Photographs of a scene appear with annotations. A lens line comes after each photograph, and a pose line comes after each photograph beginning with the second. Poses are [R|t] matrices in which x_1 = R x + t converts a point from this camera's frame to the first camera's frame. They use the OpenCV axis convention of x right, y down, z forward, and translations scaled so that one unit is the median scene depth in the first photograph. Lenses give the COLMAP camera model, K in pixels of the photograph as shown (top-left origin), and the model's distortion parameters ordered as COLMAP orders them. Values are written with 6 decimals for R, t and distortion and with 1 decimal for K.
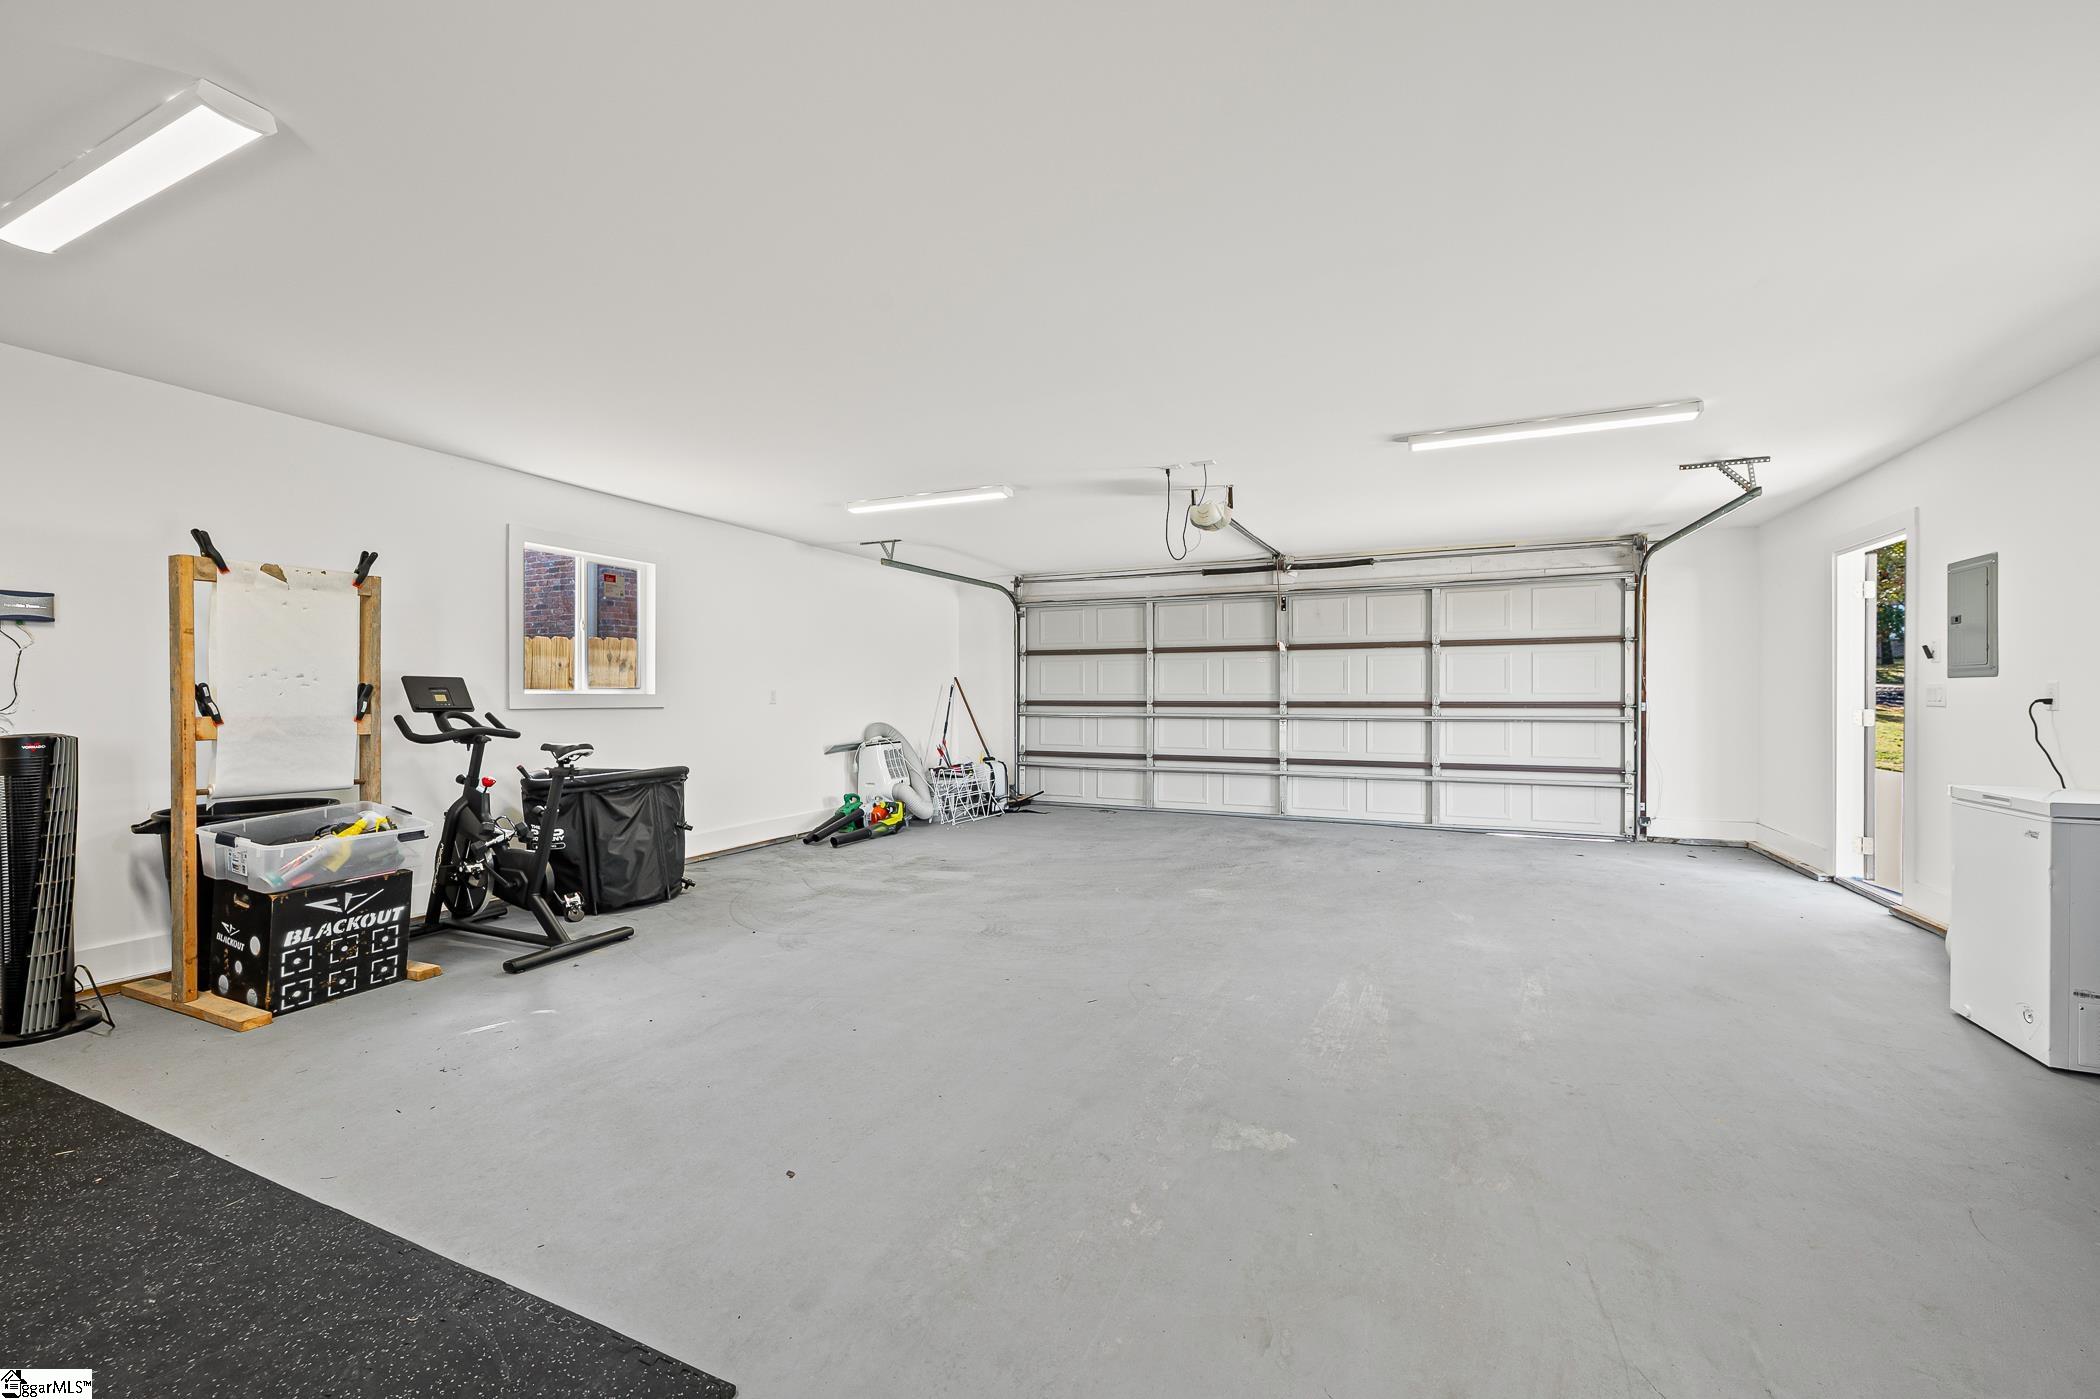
lens RADIAL K [[853.0, 0, 1050.6], [0, 853.0, 699.8], [0, 0, 1]] dist [-0.000927, 0.000026]
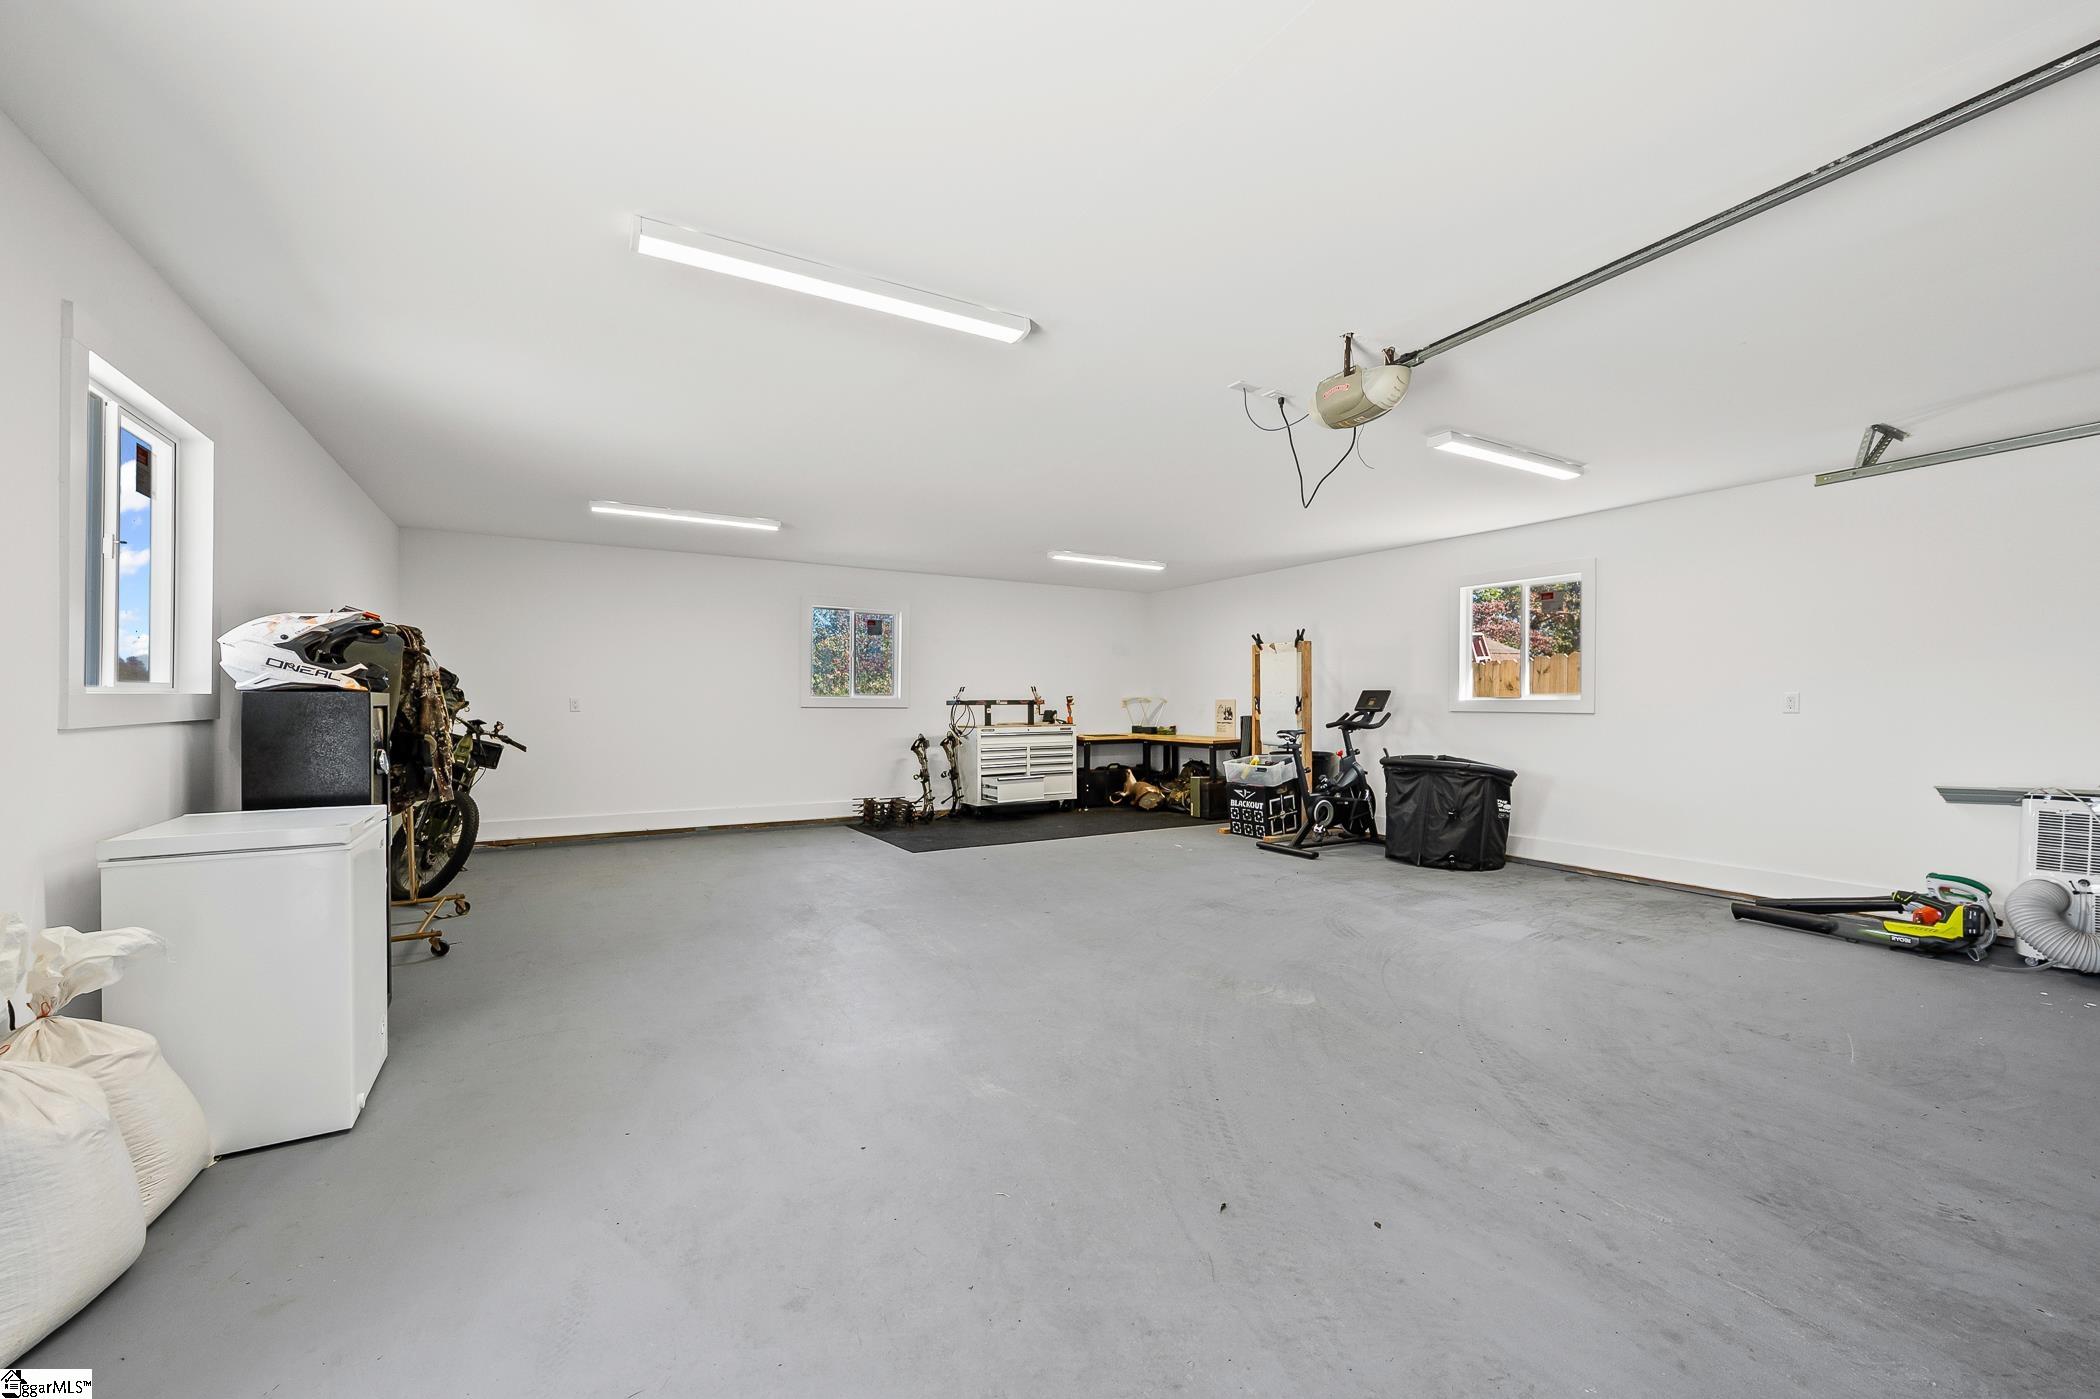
lens RADIAL K [[853.0, 0, 1057.3], [0, 853.0, 698.2], [0, 0, 1]] dist [-0.000927, 0.000026]
pose [[-0.586370, -0.002344, -0.810040, 1.141884], [-0.002960, 0.999995, -0.000751, -0.009742], [0.810038, 0.001957, -0.586374, 1.701719]]
